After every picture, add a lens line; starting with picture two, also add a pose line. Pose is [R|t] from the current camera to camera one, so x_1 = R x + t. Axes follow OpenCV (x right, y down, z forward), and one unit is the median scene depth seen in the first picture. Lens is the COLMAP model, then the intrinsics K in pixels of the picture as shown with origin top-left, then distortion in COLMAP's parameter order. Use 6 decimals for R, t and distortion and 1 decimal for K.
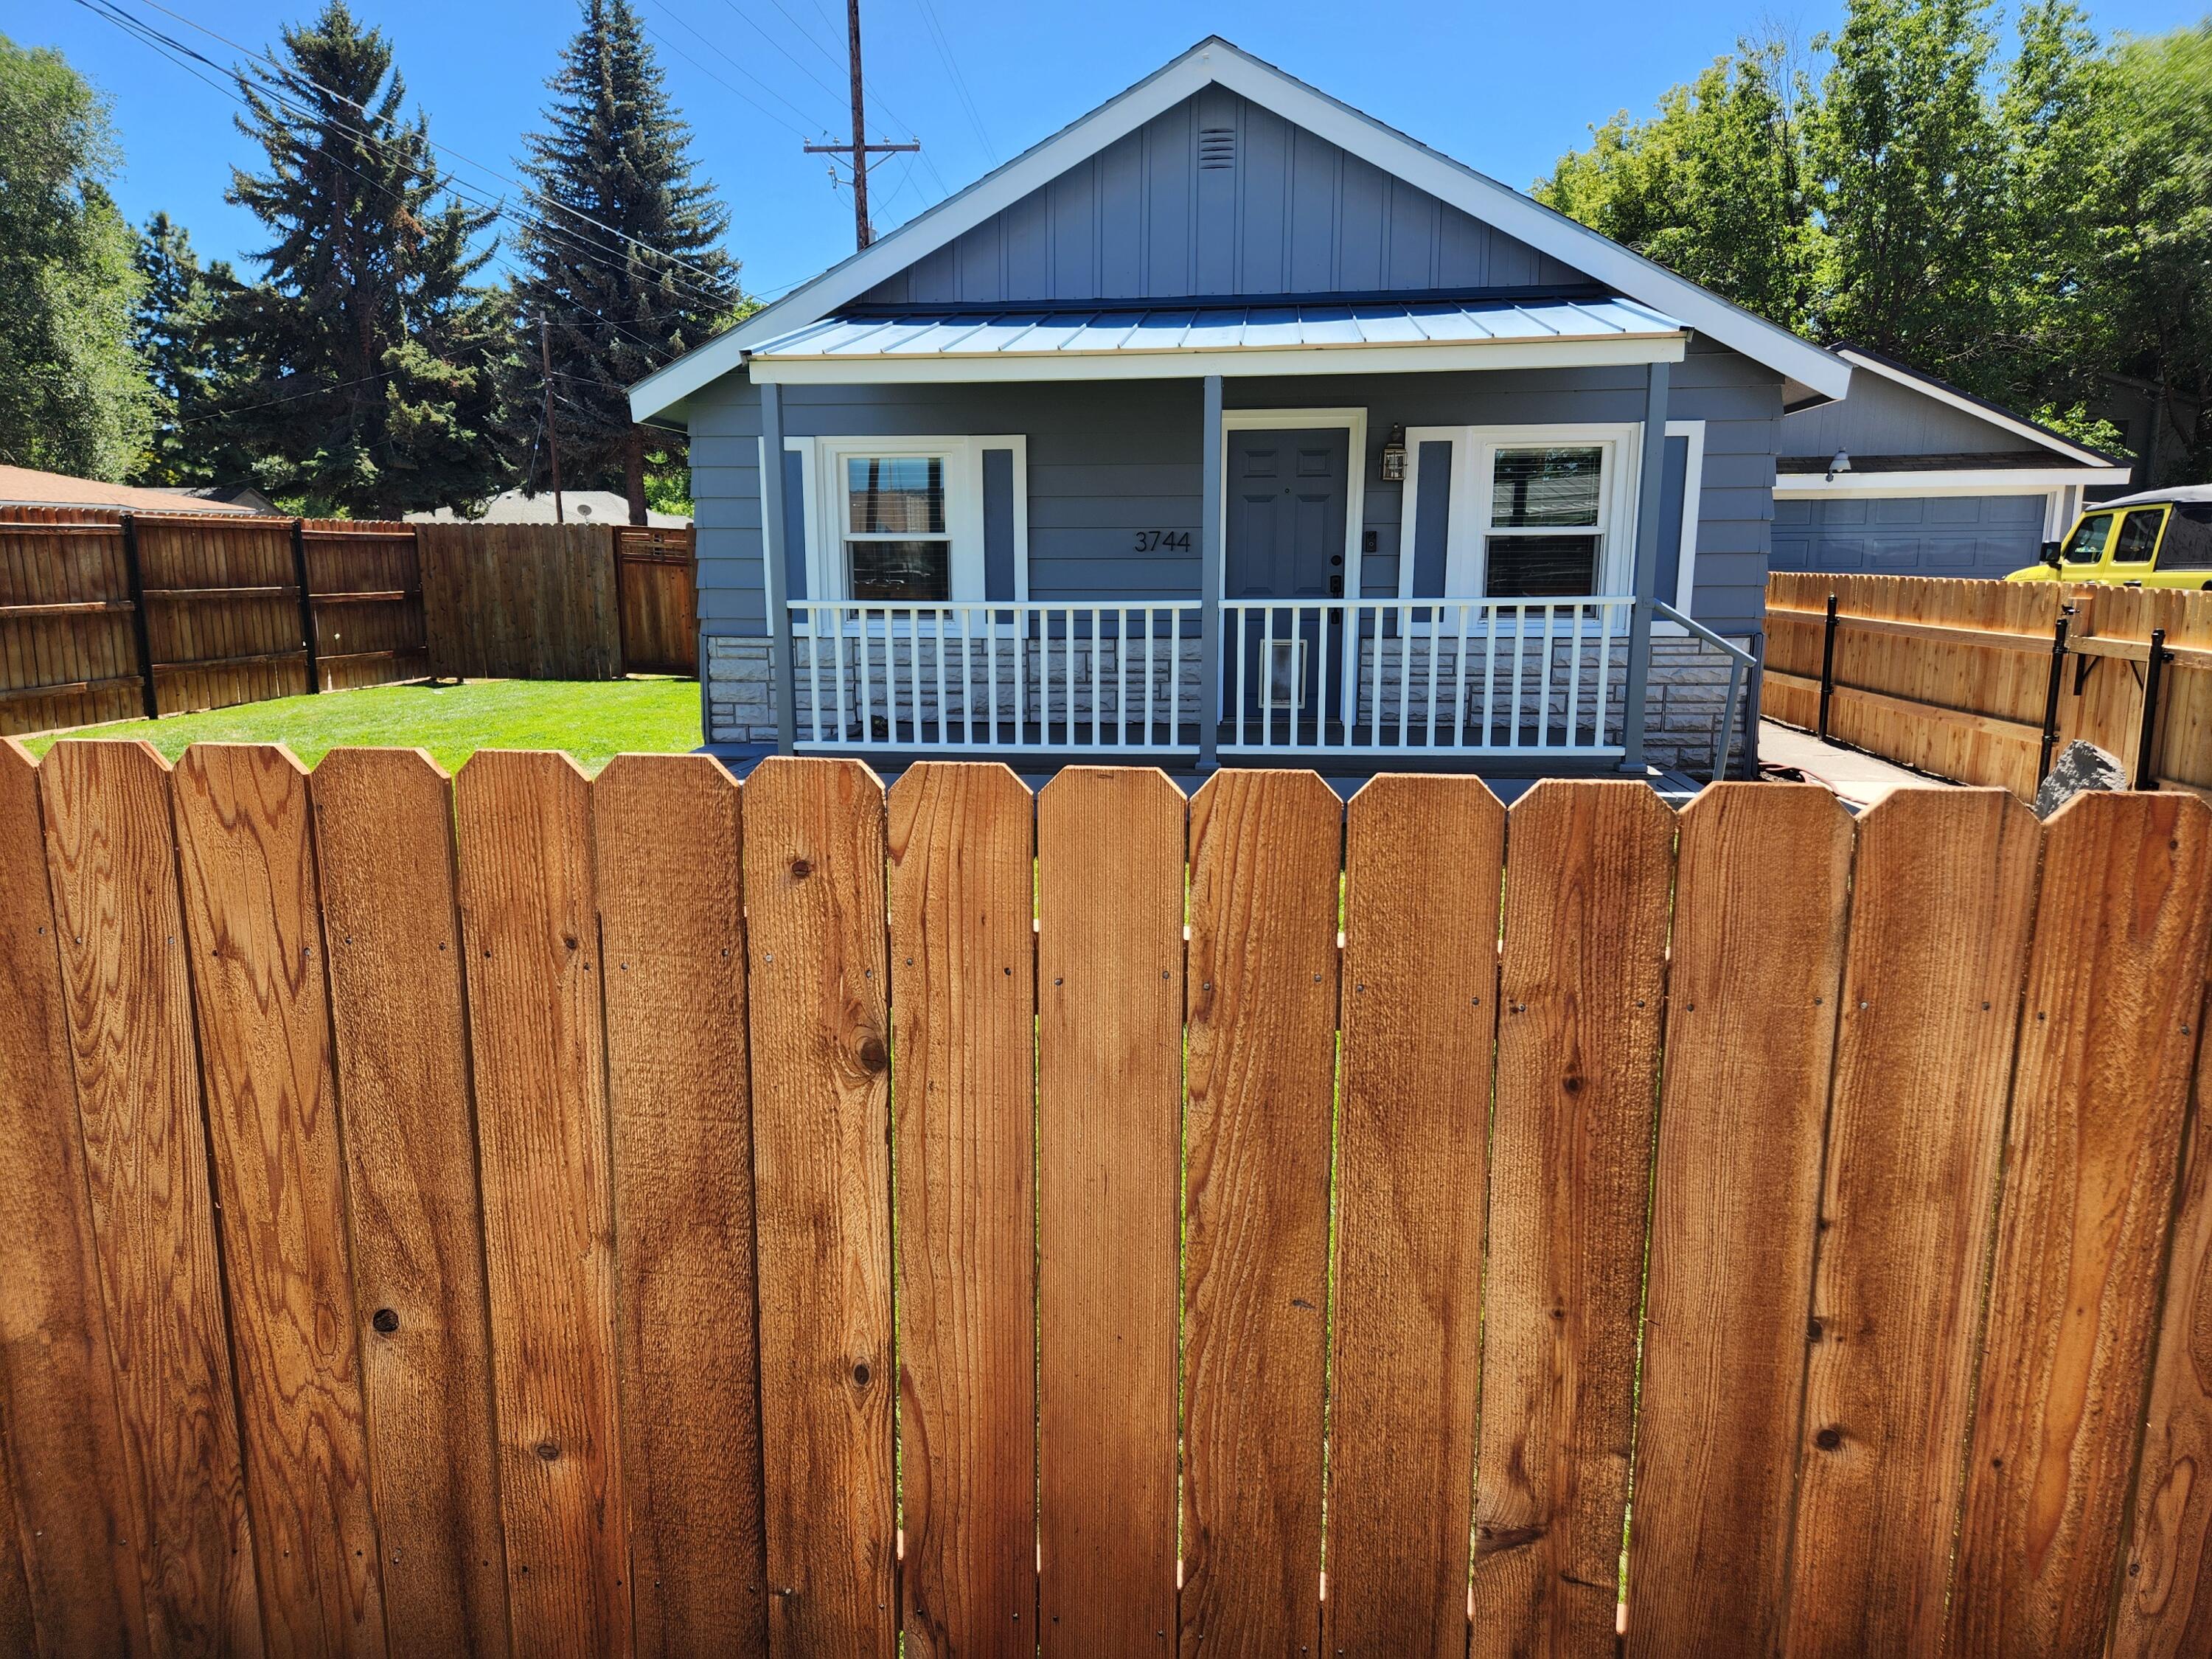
lens RADIAL K [[1481.7, 0, 1145.6], [0, 1481.7, 828.3], [0, 0, 1]] dist [0.075428, -0.069592]
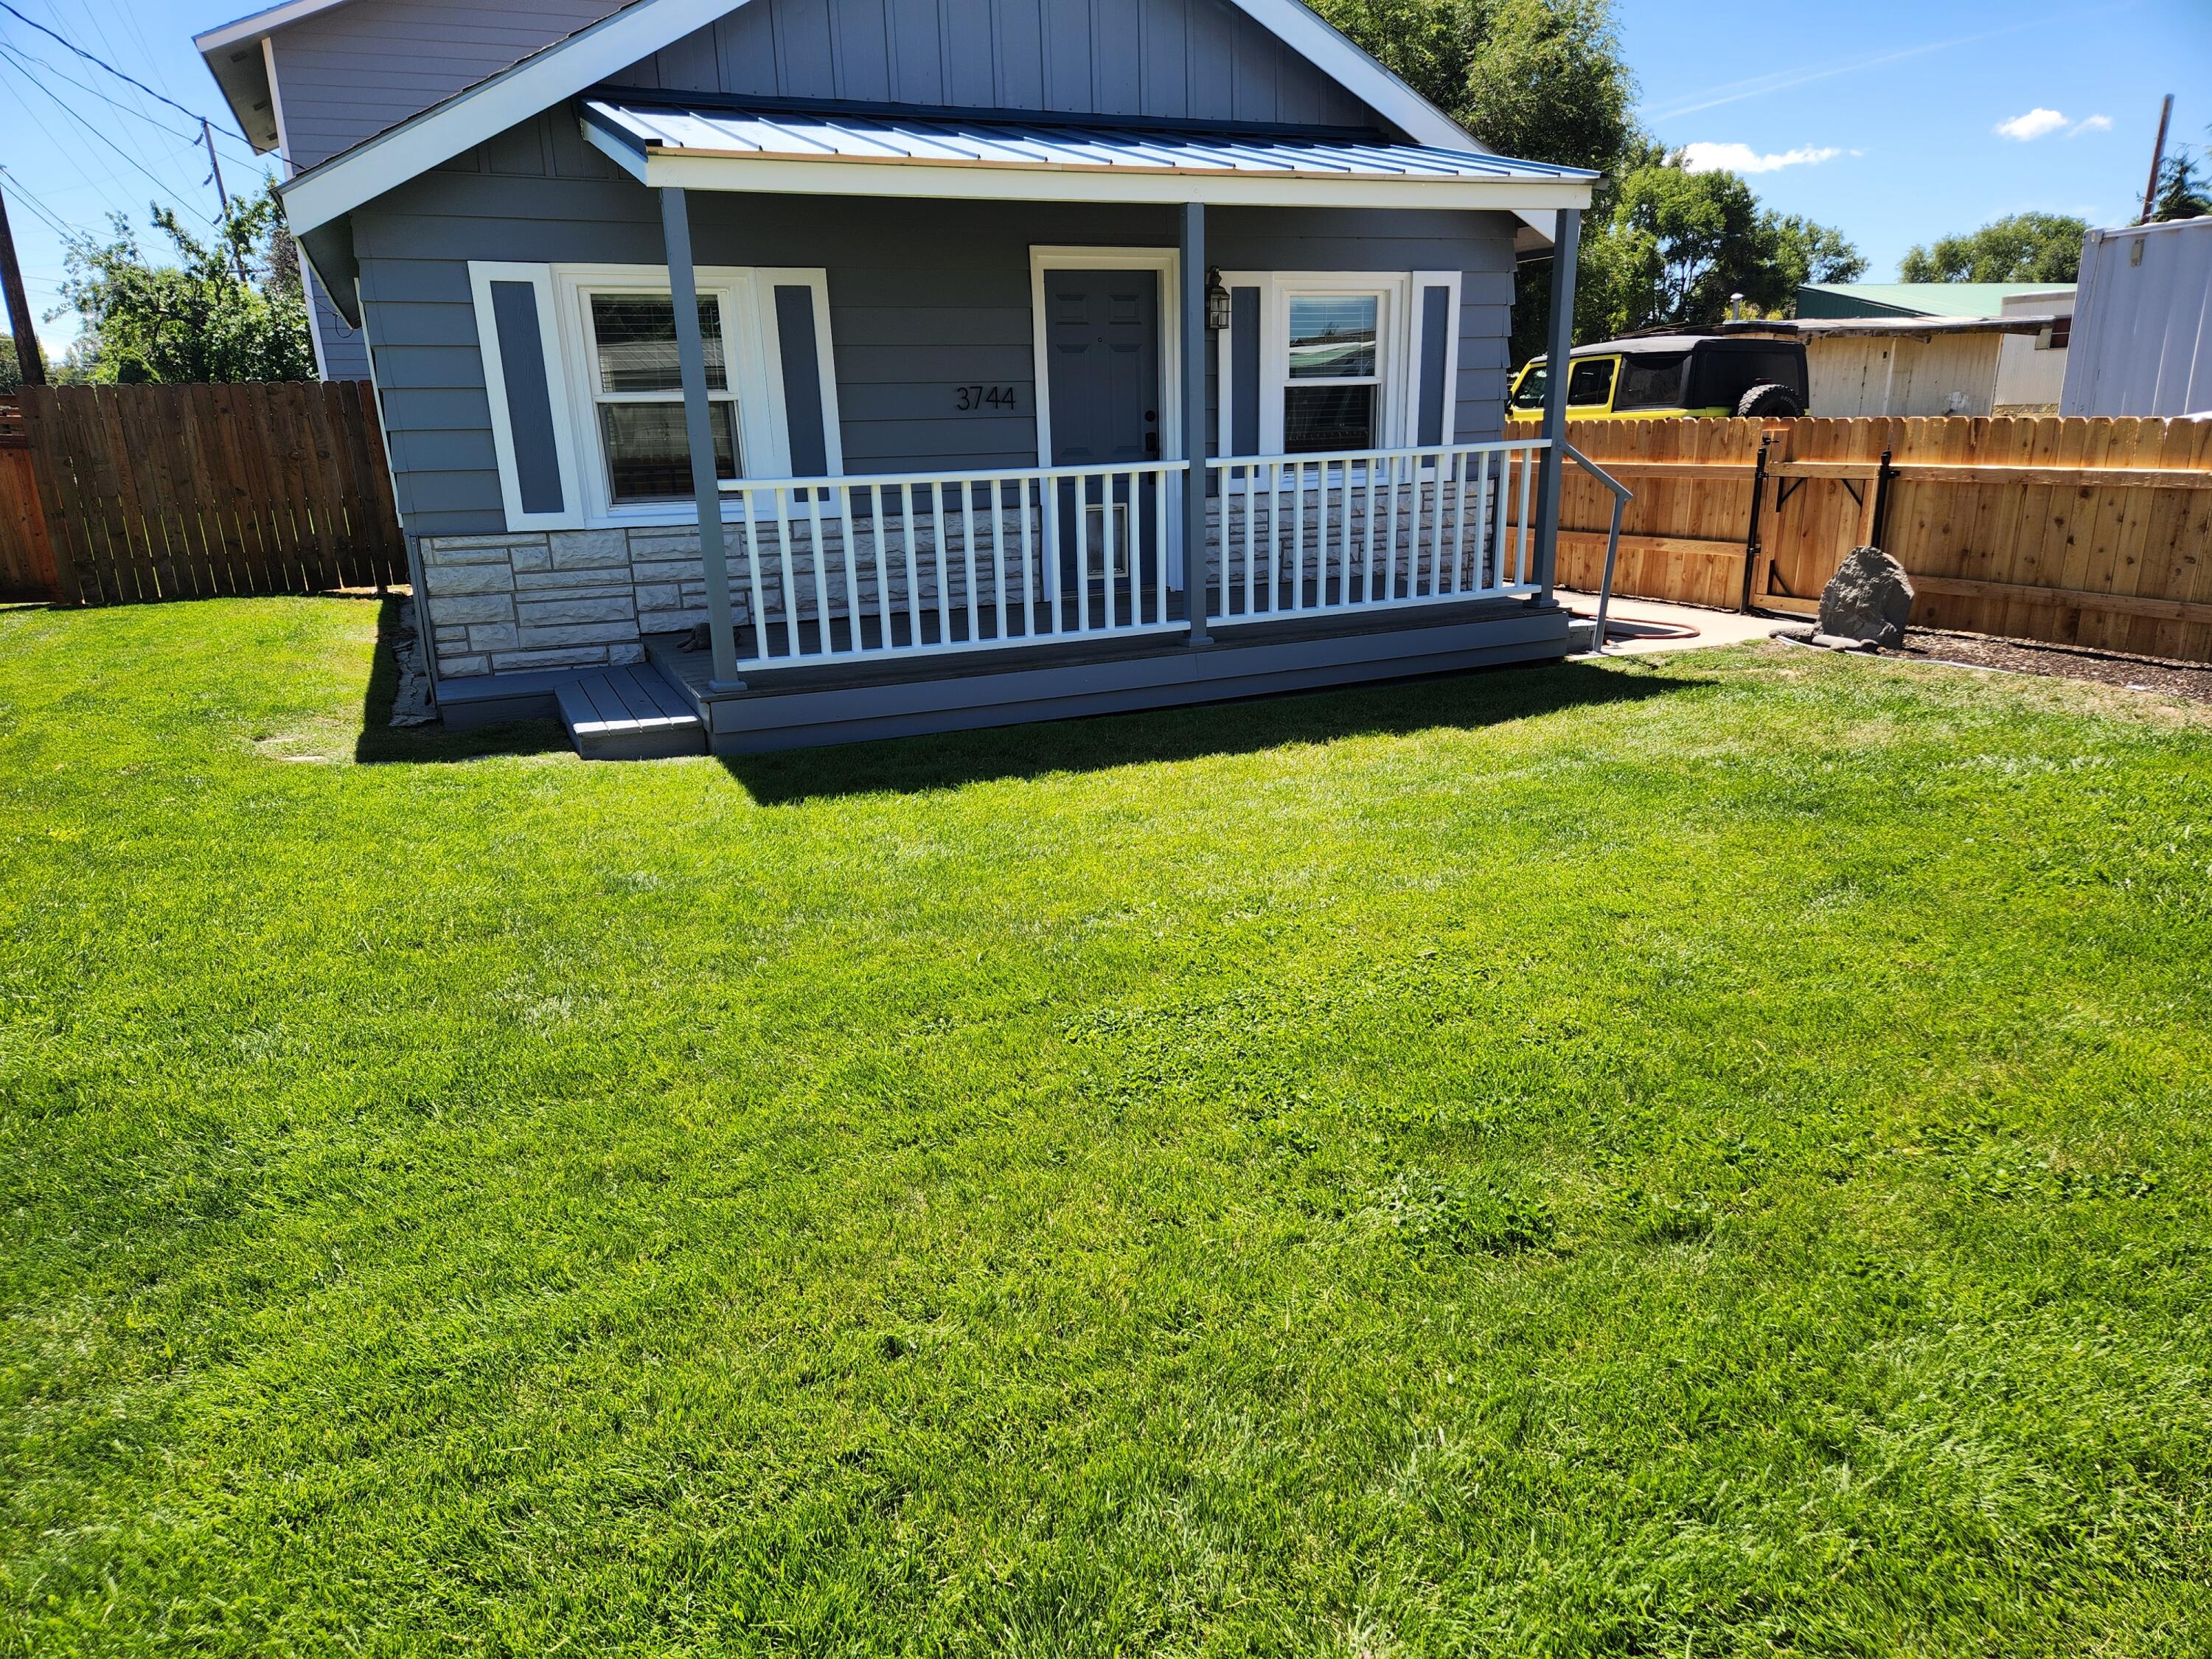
lens RADIAL K [[1467.3, 0, 1125.7], [0, 1467.3, 839.2], [0, 0, 1]] dist [0.085282, -0.073127]
pose [[0.858650, -0.163084, 0.485925, -0.393348], [0.116495, 0.985315, 0.124835, -0.034166], [-0.499148, -0.050582, 0.865039, 0.182346]]
